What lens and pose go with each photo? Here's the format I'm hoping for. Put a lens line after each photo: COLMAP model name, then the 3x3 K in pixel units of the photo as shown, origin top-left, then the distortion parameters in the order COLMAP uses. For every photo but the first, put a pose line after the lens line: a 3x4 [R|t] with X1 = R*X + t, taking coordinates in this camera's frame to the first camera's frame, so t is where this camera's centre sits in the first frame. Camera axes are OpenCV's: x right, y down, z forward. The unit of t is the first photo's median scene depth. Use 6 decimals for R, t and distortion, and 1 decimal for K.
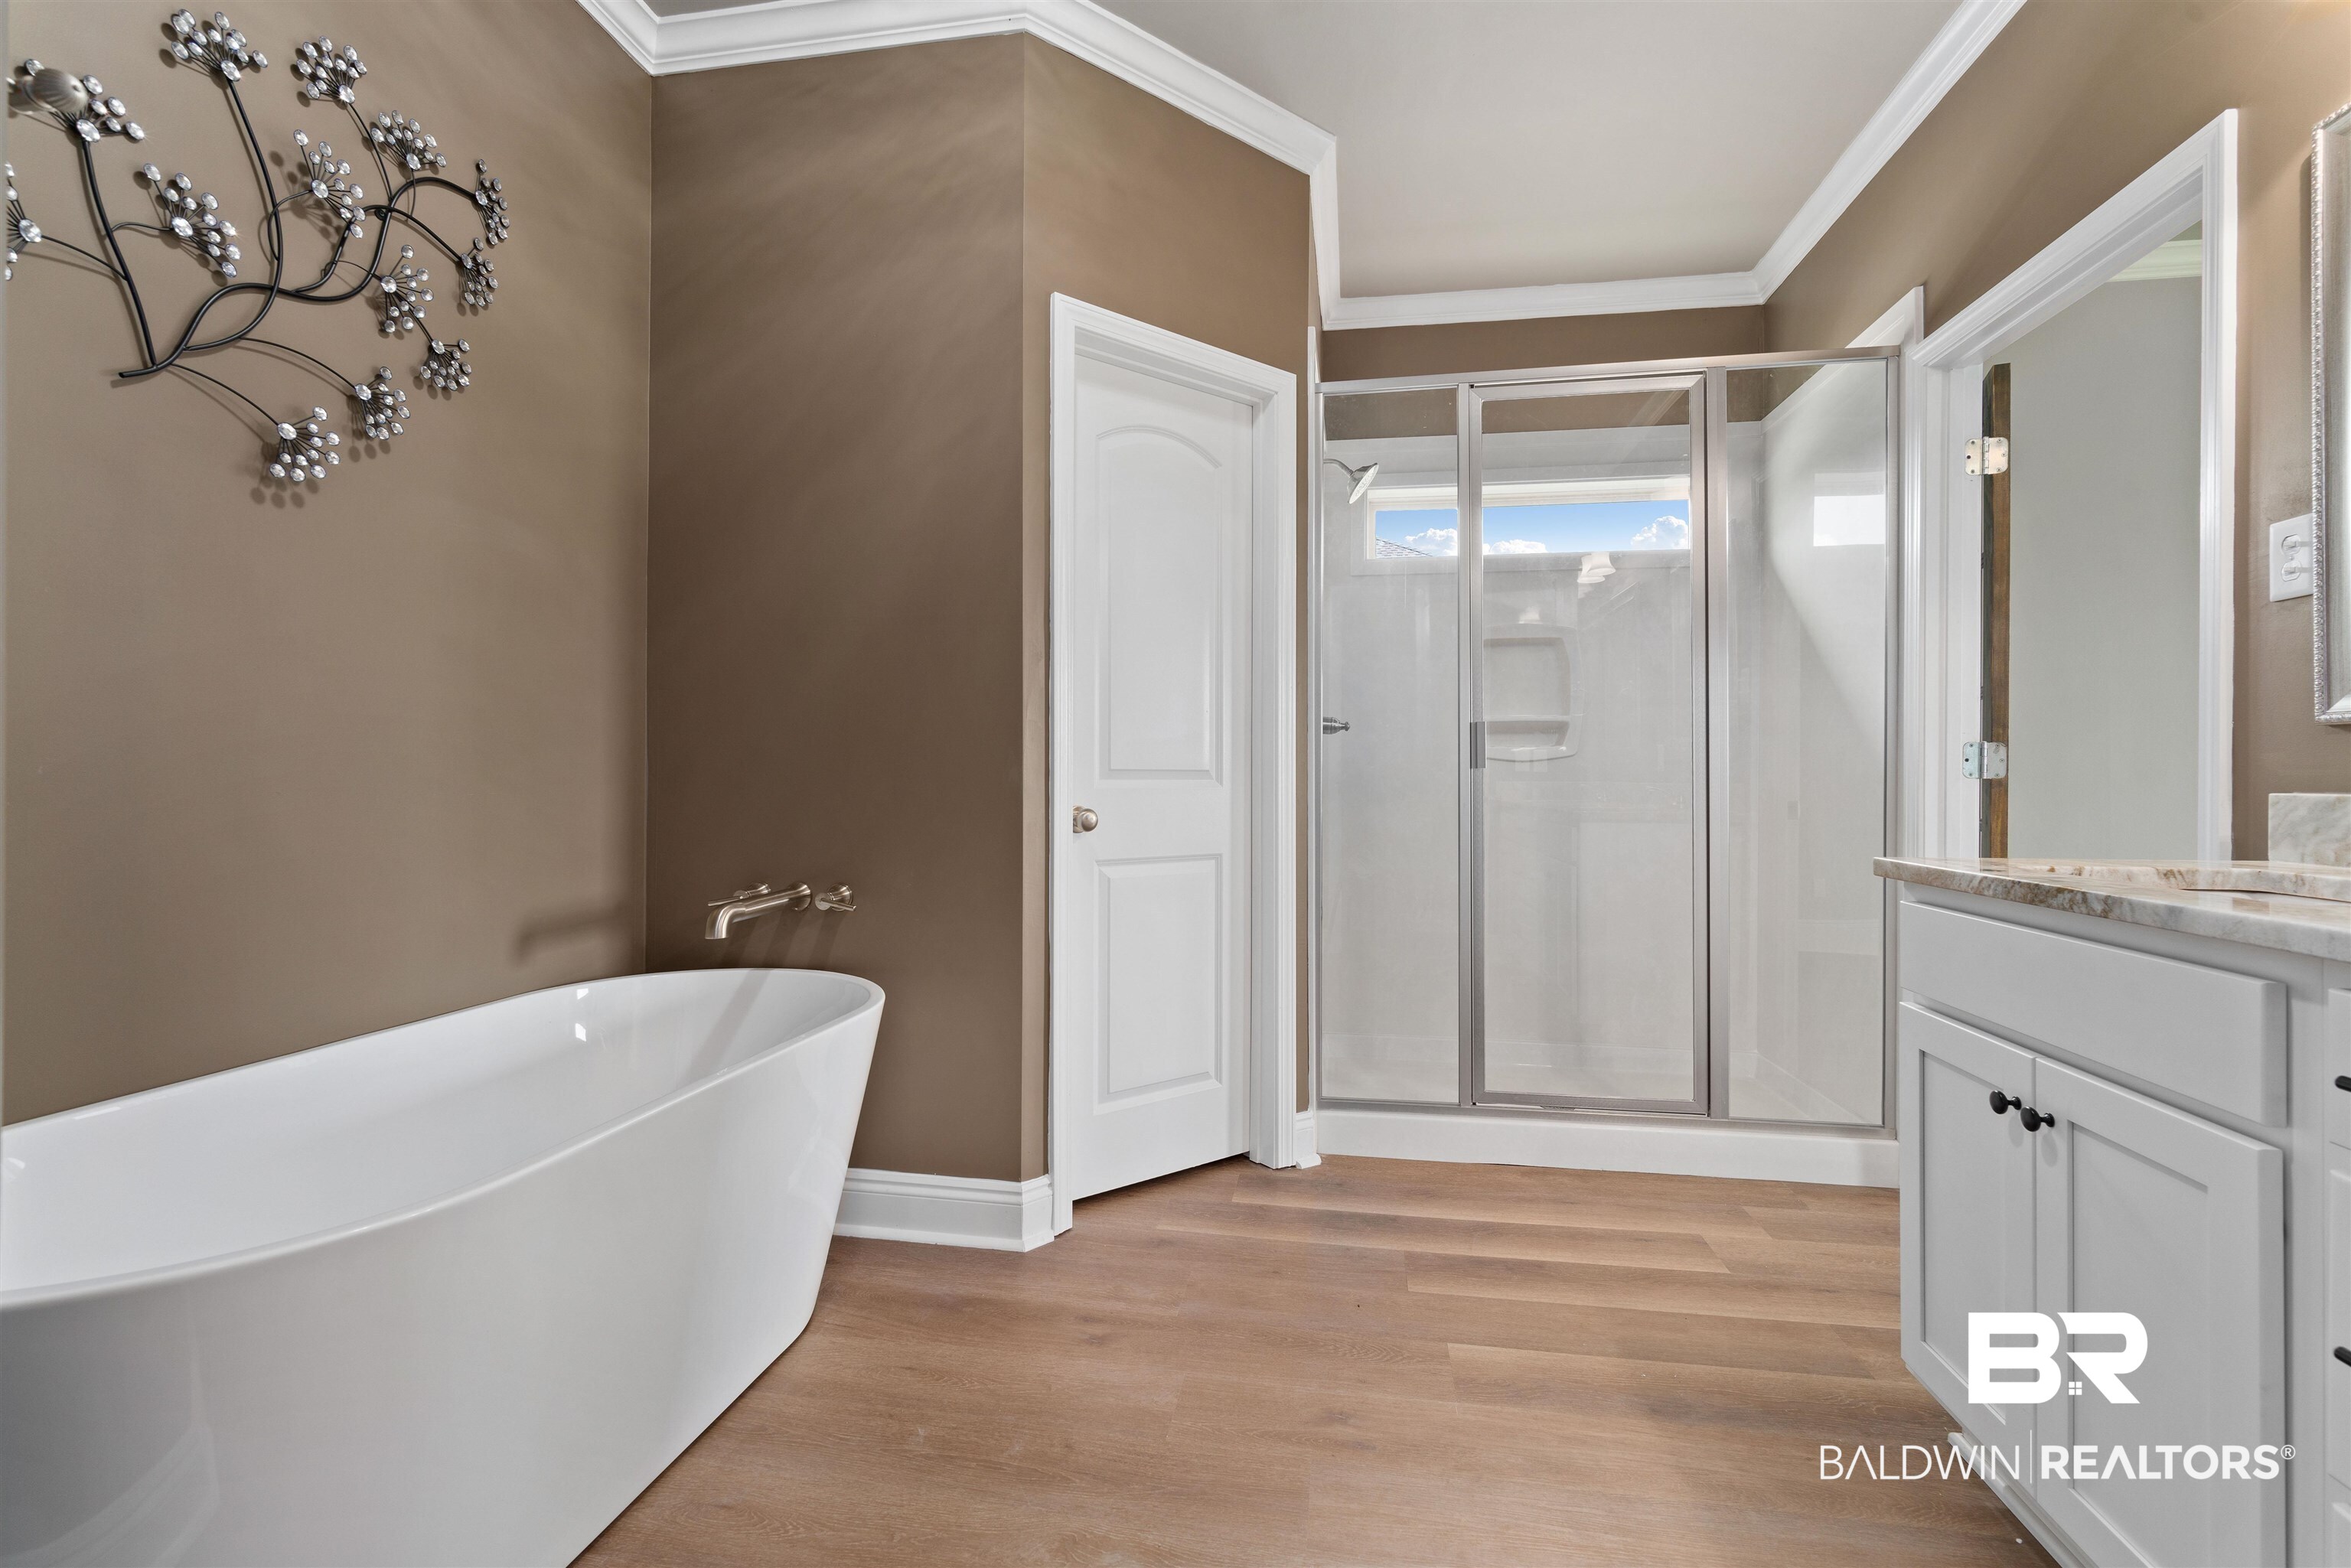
lens RADIAL K [[1009.7, 0, 1178.5], [0, 1009.7, 770.7], [0, 0, 1]] dist [-0.001660, 0.000919]
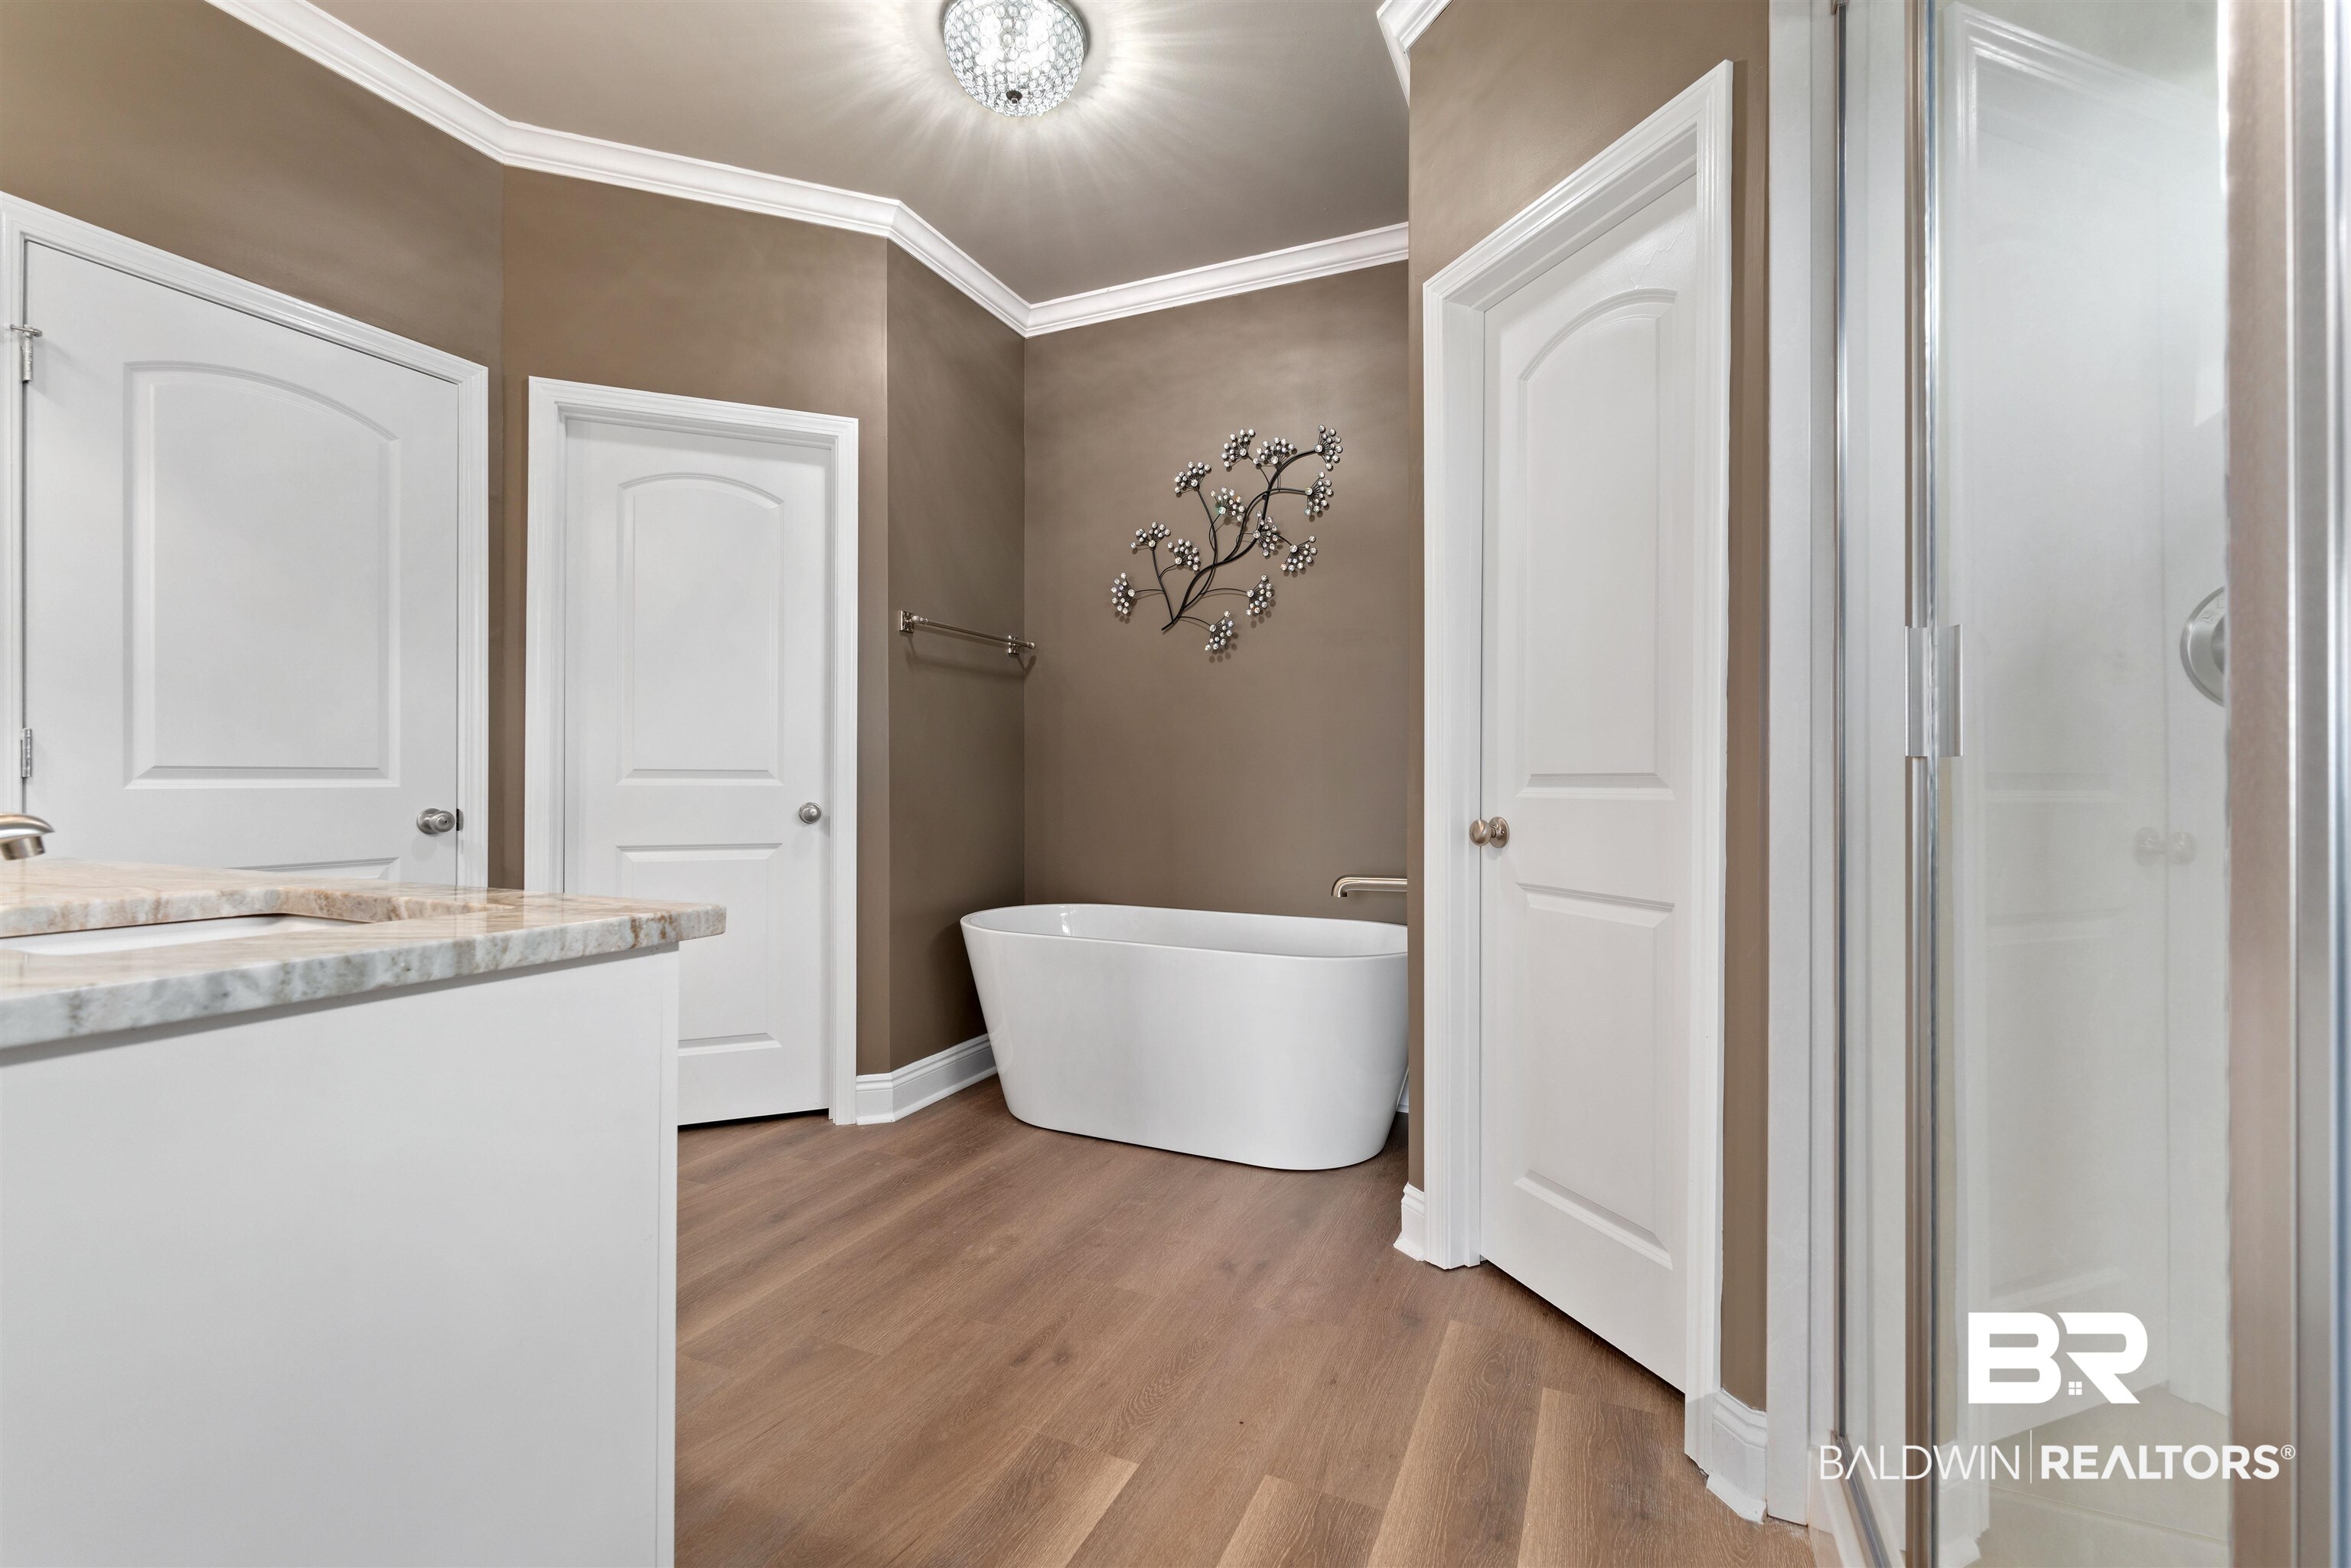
lens RADIAL K [[1009.7, 0, 1176.0], [0, 1009.7, 776.3], [0, 0, 1]] dist [-0.001660, 0.000919]
pose [[-0.254714, -0.010769, -0.966957, 1.369984], [0.001146, 0.999934, -0.011439, 0.014988], [0.967016, -0.004021, -0.254685, 1.596081]]
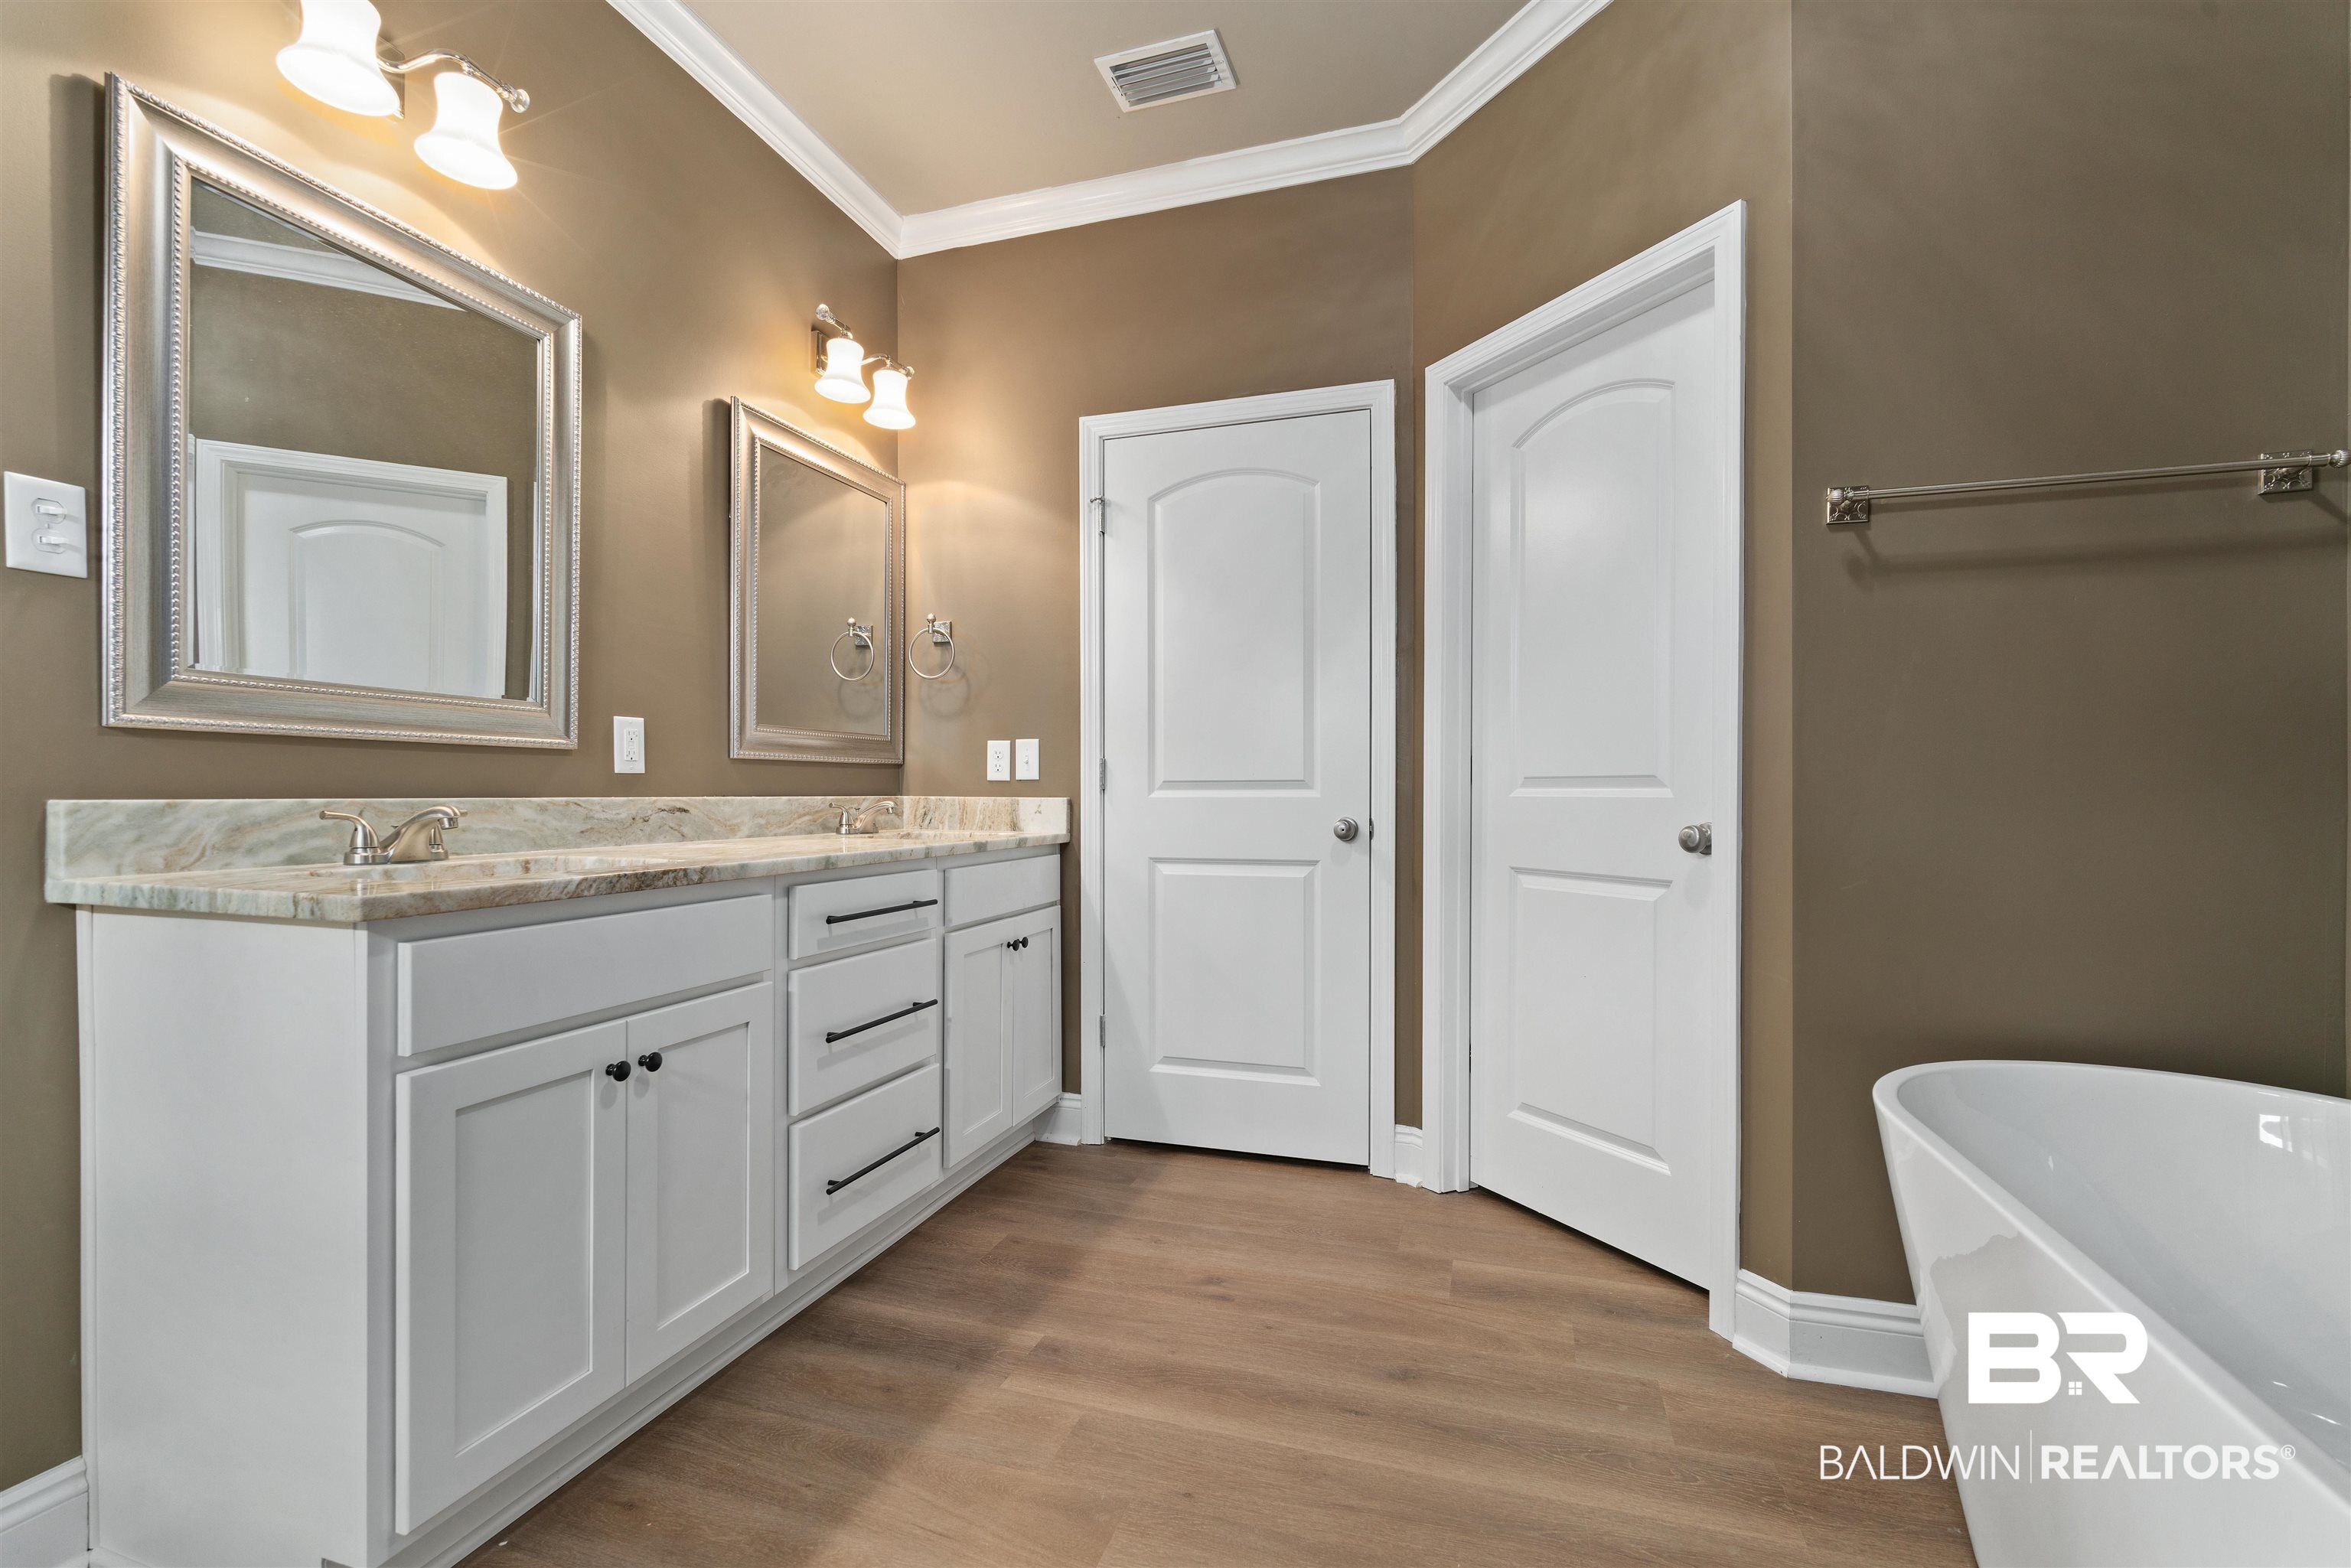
lens RADIAL K [[1009.7, 0, 1168.8], [0, 1009.7, 799.0], [0, 0, 1]] dist [-0.001660, 0.000919]
pose [[-0.990236, -0.007286, 0.139212, 0.043727], [-0.007031, 0.999973, 0.002318, 0.013452], [-0.139225, 0.001317, -0.990260, 1.802603]]
